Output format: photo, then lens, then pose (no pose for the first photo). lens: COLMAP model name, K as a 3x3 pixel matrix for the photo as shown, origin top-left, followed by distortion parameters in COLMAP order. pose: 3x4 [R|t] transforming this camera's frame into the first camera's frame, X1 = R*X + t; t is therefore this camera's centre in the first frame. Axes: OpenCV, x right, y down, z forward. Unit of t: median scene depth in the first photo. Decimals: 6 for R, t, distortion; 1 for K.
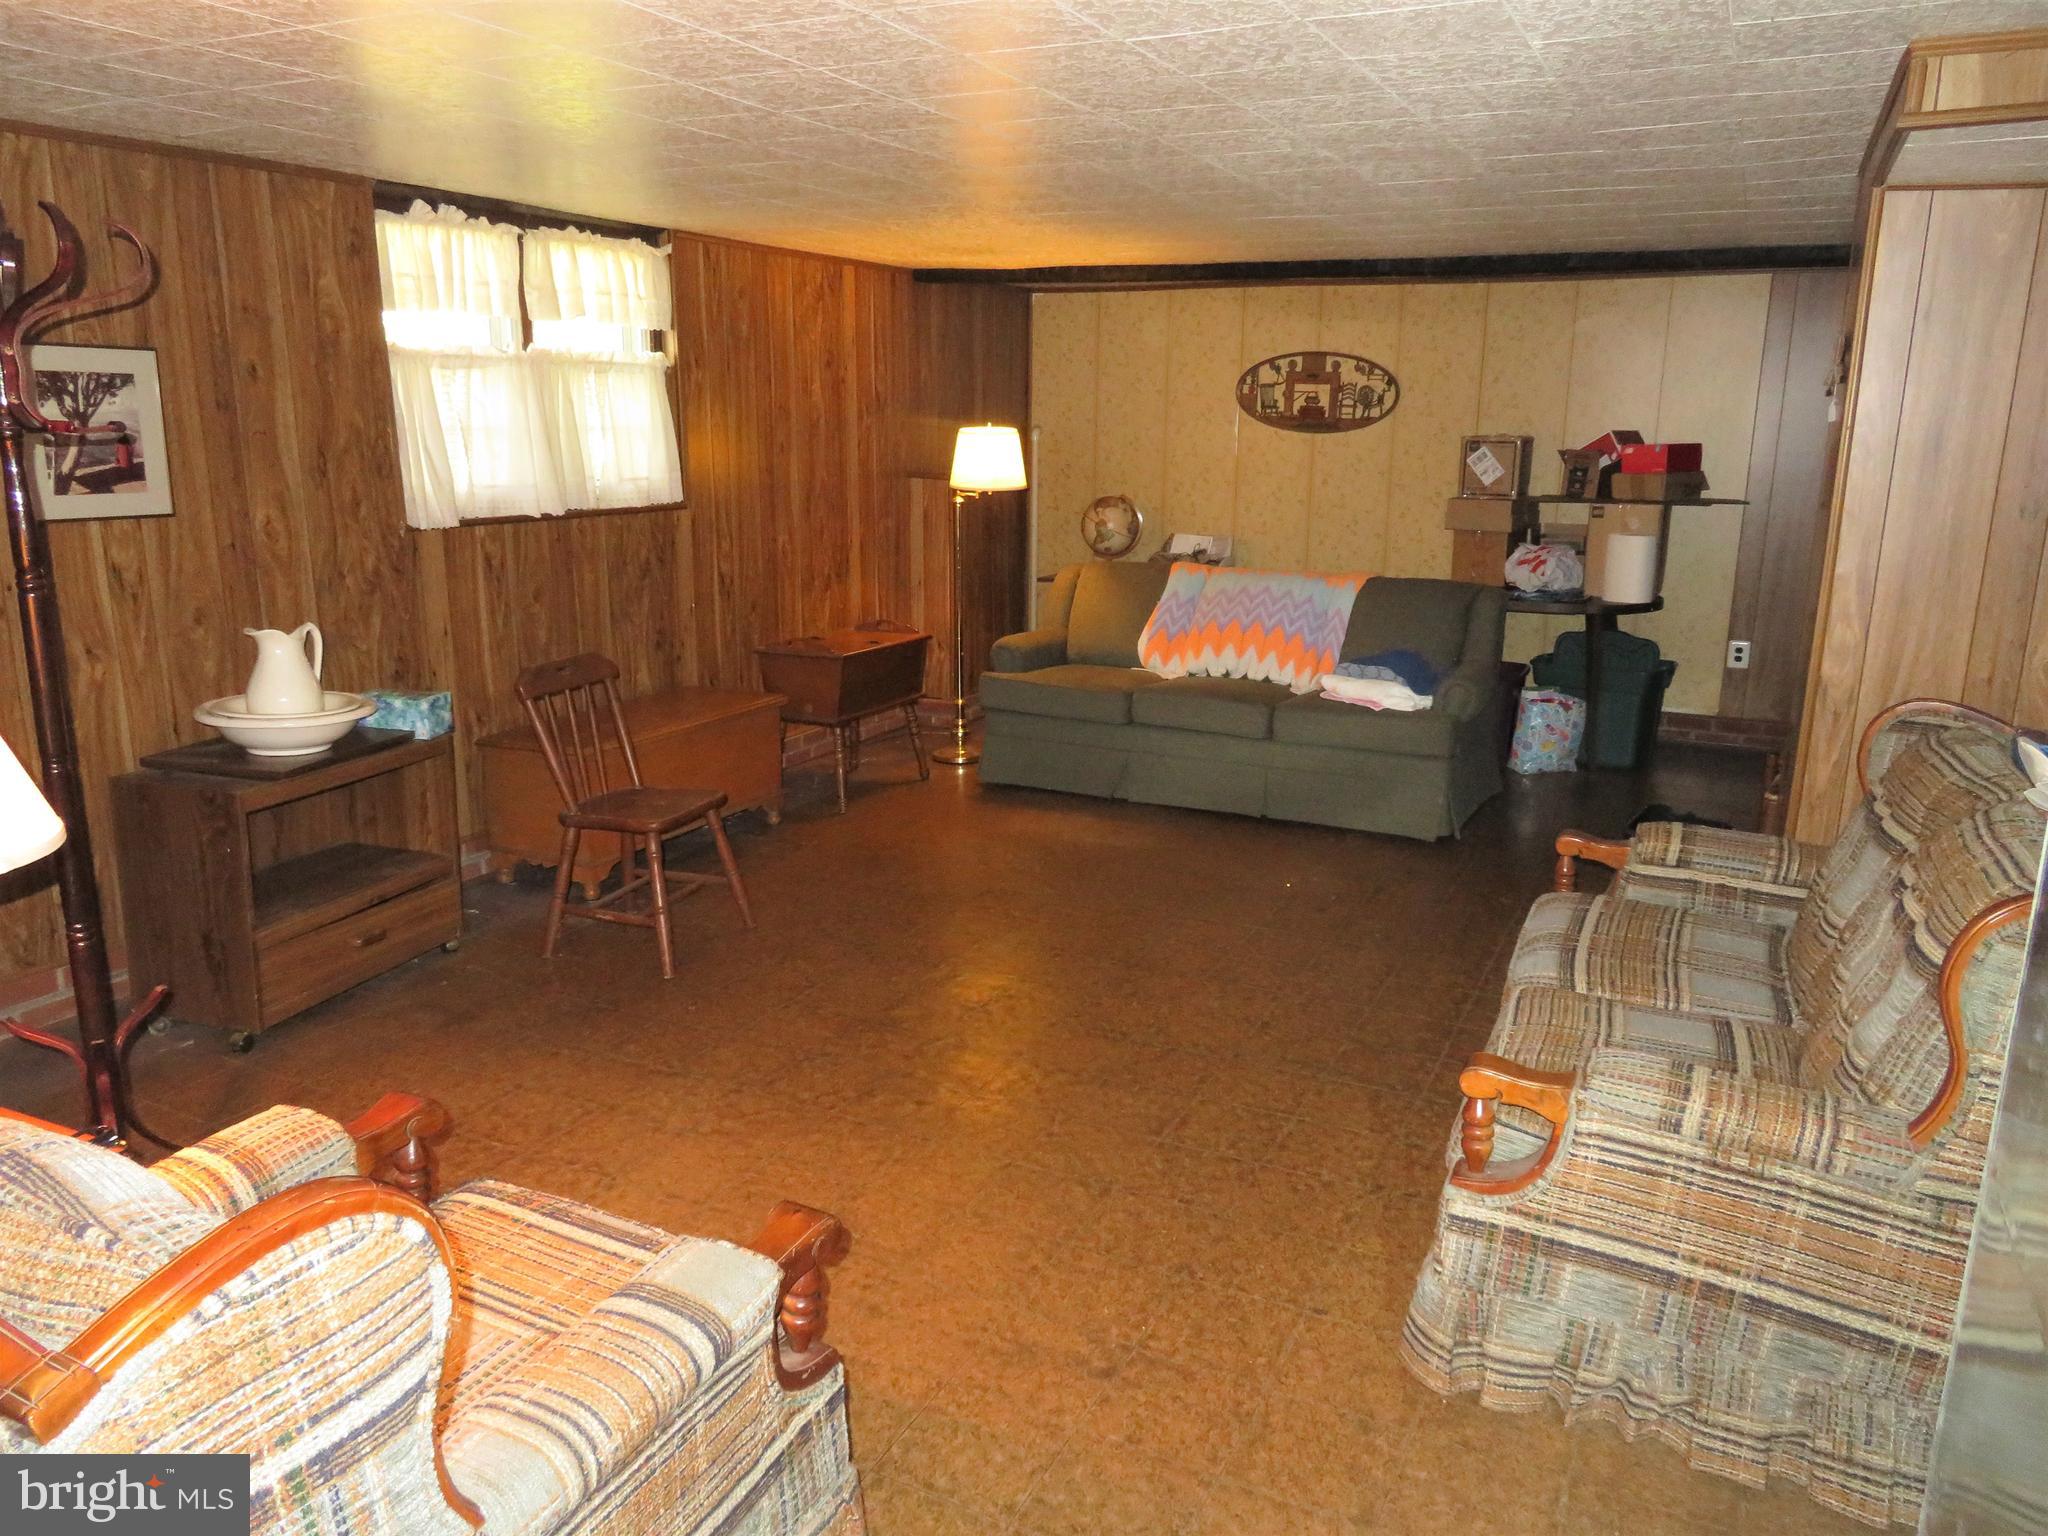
lens RADIAL K [[1425.5, 0, 1024.0], [0, 1425.5, 768.0], [0, 0, 1]] dist [0.000946, -0.000192]
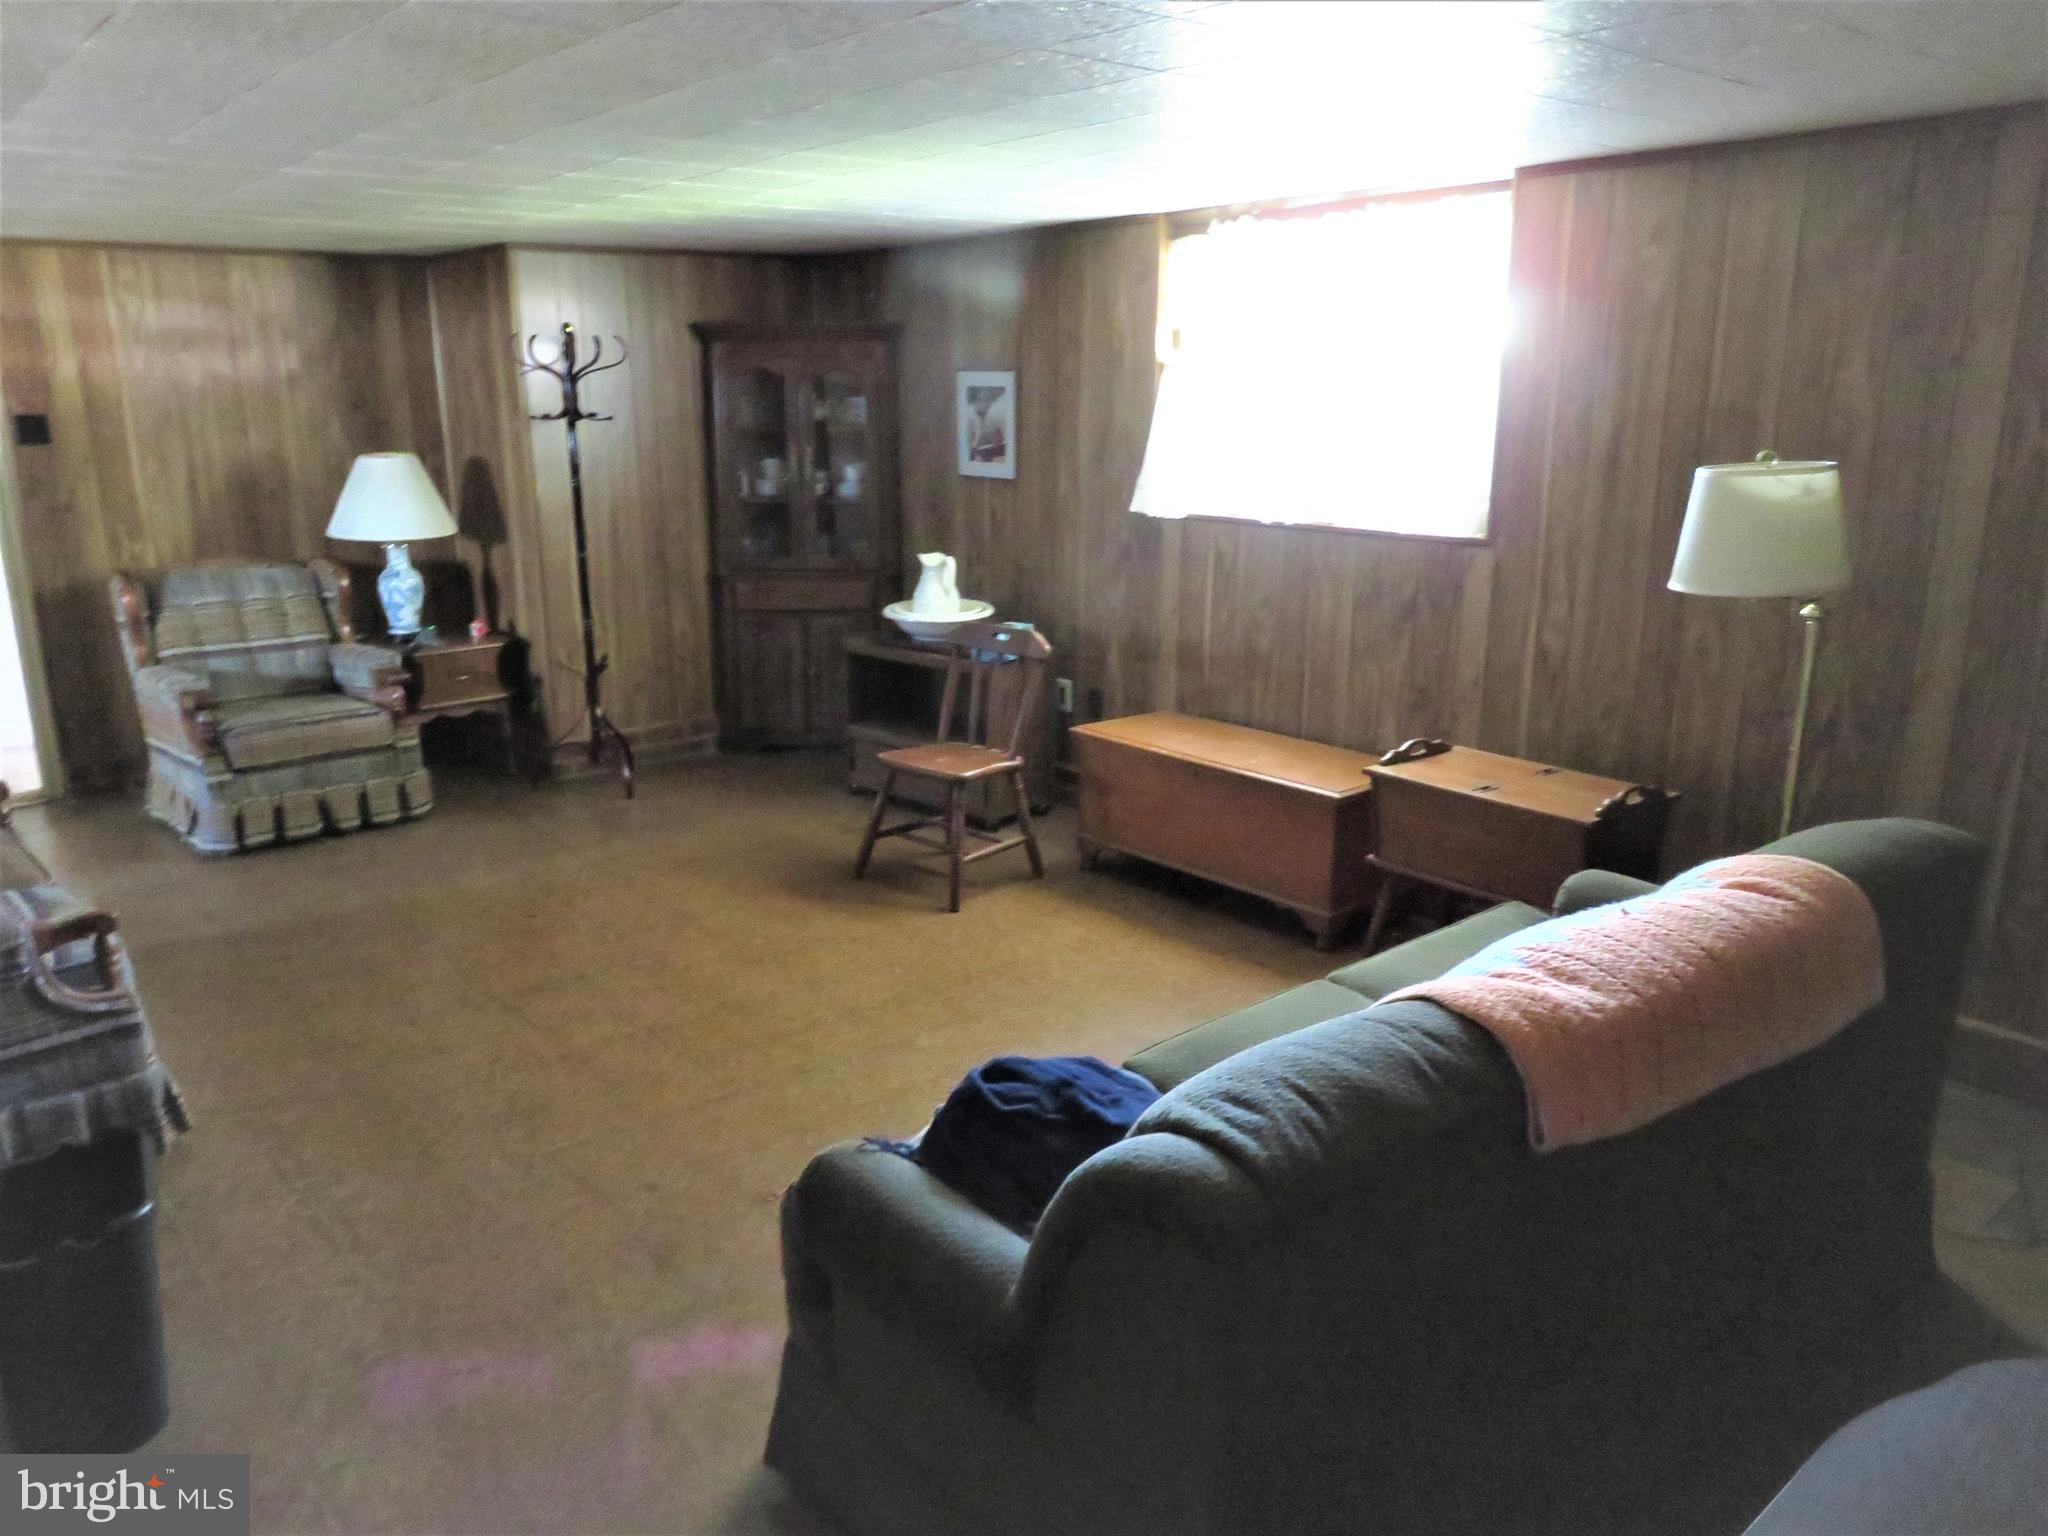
lens RADIAL K [[1483.2, 0, 1024.0], [0, 1483.2, 768.0], [0, 0, 1]] dist [-0.107190, 0.000990]
pose [[-0.387712, 0.220938, -0.894911, 0.832174], [-0.219888, 0.920655, 0.322558, -0.399178], [0.895170, 0.321840, -0.308367, 1.577054]]
